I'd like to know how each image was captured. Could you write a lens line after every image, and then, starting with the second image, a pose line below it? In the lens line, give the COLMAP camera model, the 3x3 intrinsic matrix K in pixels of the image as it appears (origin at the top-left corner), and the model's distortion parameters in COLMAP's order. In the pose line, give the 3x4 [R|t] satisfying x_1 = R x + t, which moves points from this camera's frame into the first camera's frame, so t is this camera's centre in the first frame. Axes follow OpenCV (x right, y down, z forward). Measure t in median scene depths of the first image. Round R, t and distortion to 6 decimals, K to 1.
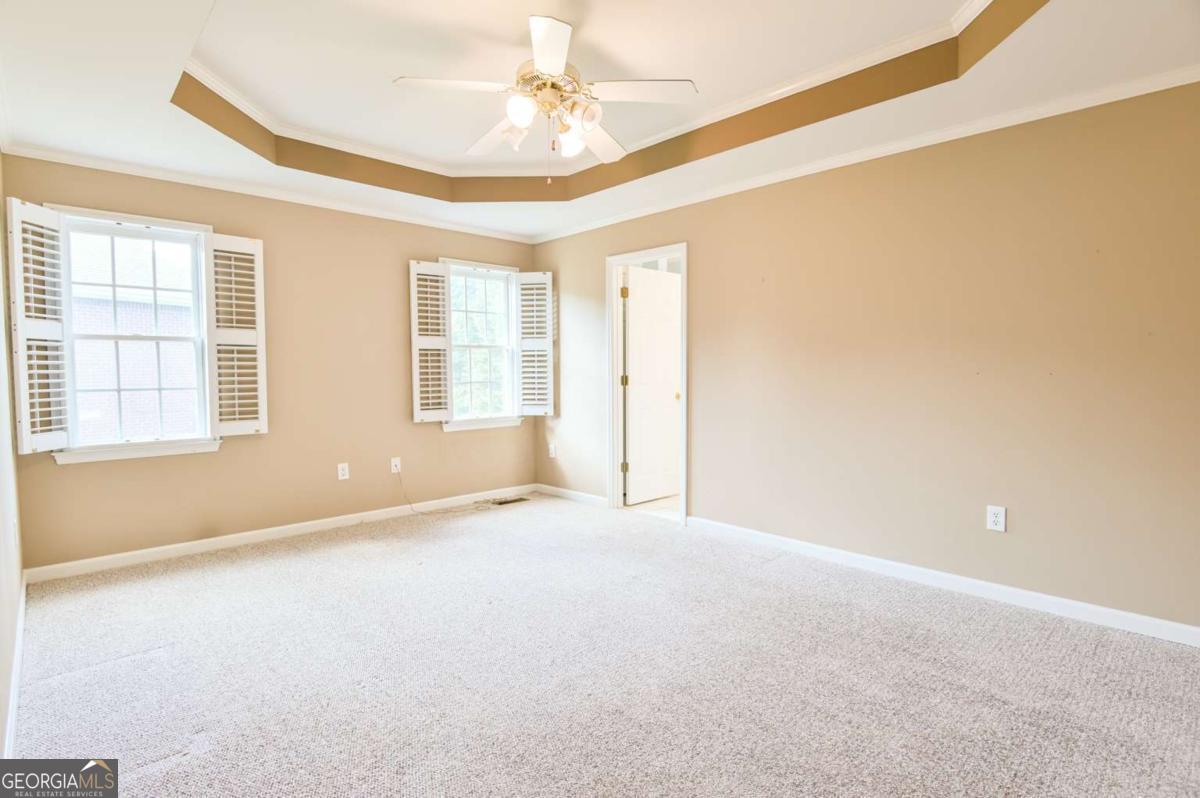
lens RADIAL K [[589.2, 0, 600.0], [0, 589.2, 399.0], [0, 0, 1]] dist [-0.019239, -0.000451]
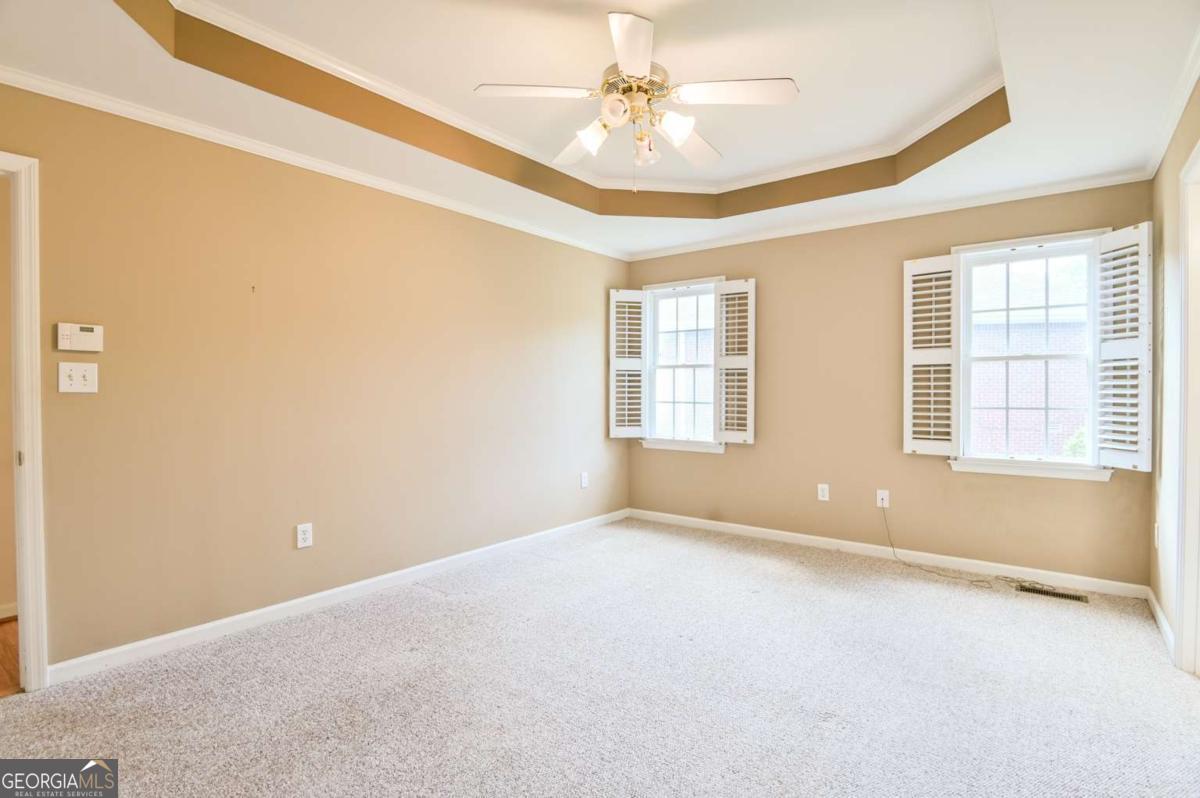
lens RADIAL K [[592.4, 0, 600.0], [0, 592.4, 399.0], [0, 0, 1]] dist [-0.002361, -0.000755]
pose [[0.148782, 0.020024, -0.988667, 0.460173], [-0.053287, 0.998505, 0.012205, -0.024185], [0.987433, 0.050867, 0.149626, 0.443543]]
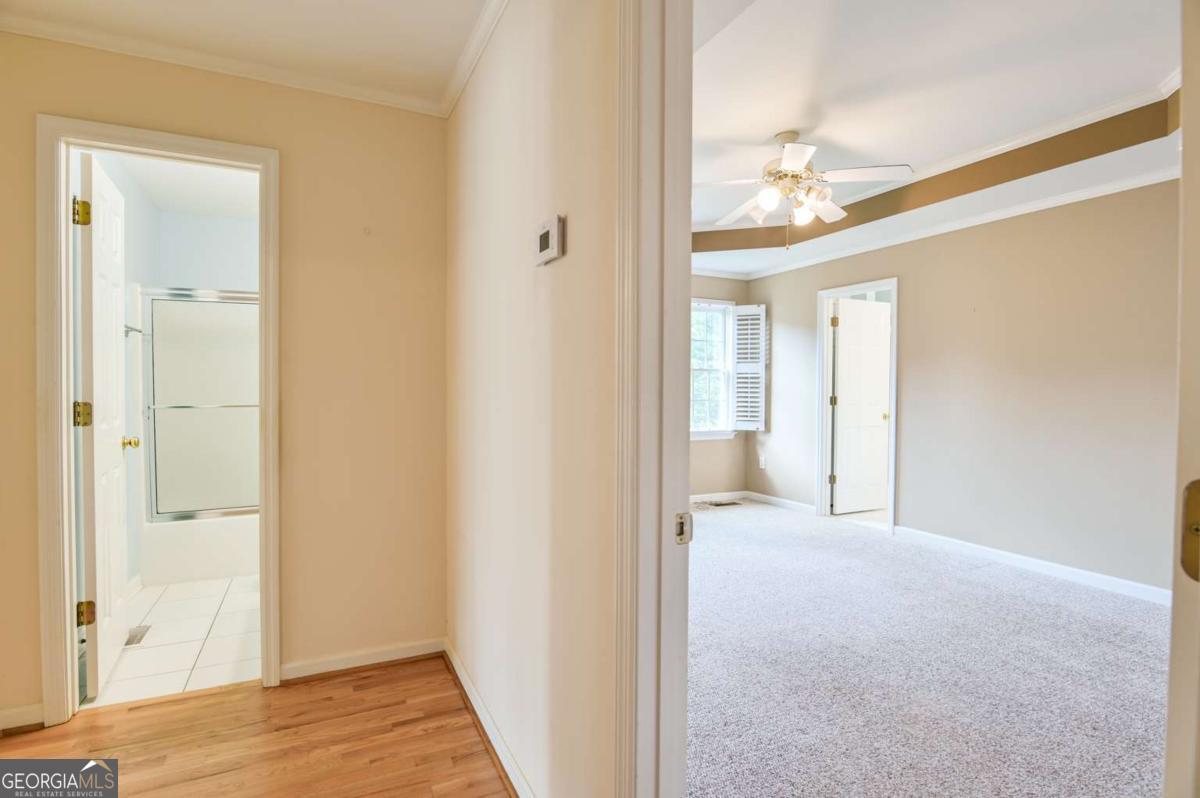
lens RADIAL K [[589.2, 0, 600.0], [0, 589.2, 399.0], [0, 0, 1]] dist [-0.019239, -0.000451]
pose [[0.952951, 0.016038, -0.302700, -0.044677], [-0.026084, 0.999234, -0.029176, 0.009348], [0.302000, 0.035699, 0.952639, -0.195238]]
